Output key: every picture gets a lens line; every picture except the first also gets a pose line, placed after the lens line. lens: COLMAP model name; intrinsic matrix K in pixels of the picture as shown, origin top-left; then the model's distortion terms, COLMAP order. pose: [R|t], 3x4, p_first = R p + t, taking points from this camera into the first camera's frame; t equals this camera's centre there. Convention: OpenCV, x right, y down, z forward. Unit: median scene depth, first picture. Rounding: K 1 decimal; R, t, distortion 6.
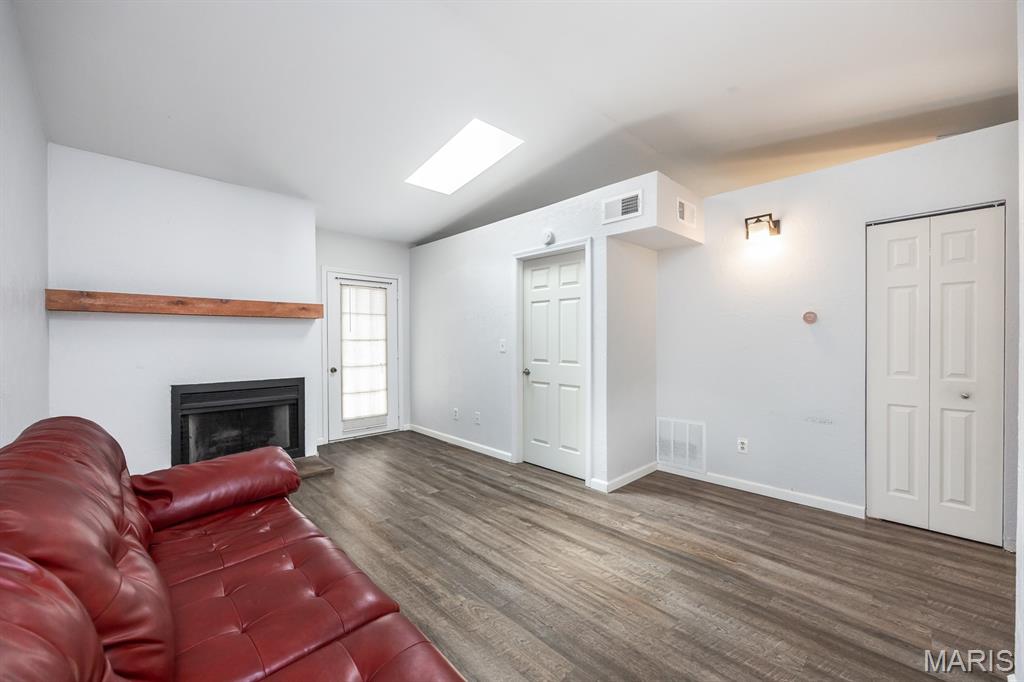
lens RADIAL K [[401.2, 0, 512.0], [0, 401.2, 341.0], [0, 0, 1]] dist [-0.011749, -0.000044]
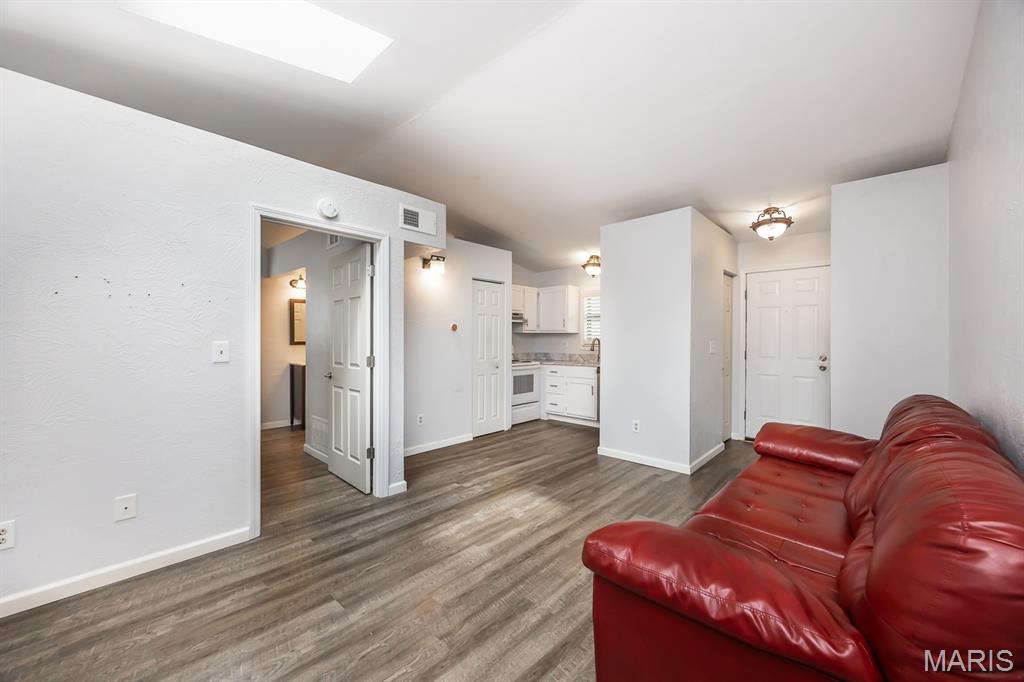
lens RADIAL K [[379.4, 0, 512.0], [0, 379.4, 341.0], [0, 0, 1]] dist [-0.000560, -0.000098]
pose [[-0.037230, 0.002556, 0.999303, -0.725164], [0.005324, 0.999983, -0.002359, -0.000225], [-0.999293, 0.005233, -0.037243, 0.742880]]
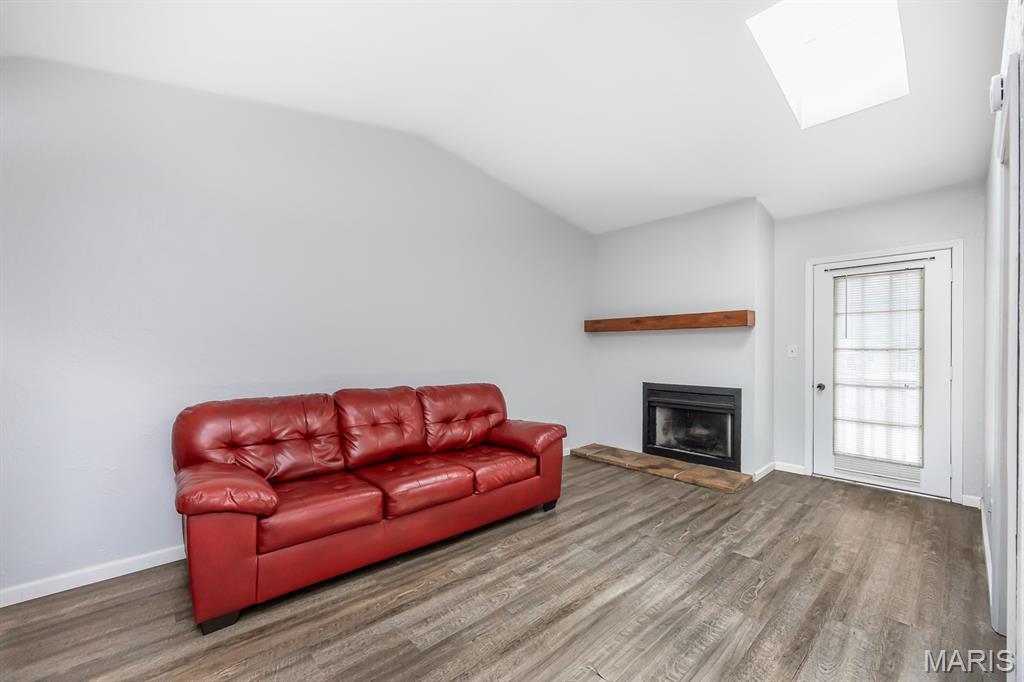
lens RADIAL K [[424.6, 0, 512.0], [0, 424.6, 341.0], [0, 0, 1]] dist [-0.000658, -0.000023]
pose [[-0.036546, -0.011762, -0.999263, 0.596703], [-0.001914, 0.999930, -0.011700, -0.010218], [0.999330, 0.001485, -0.036566, 0.579390]]
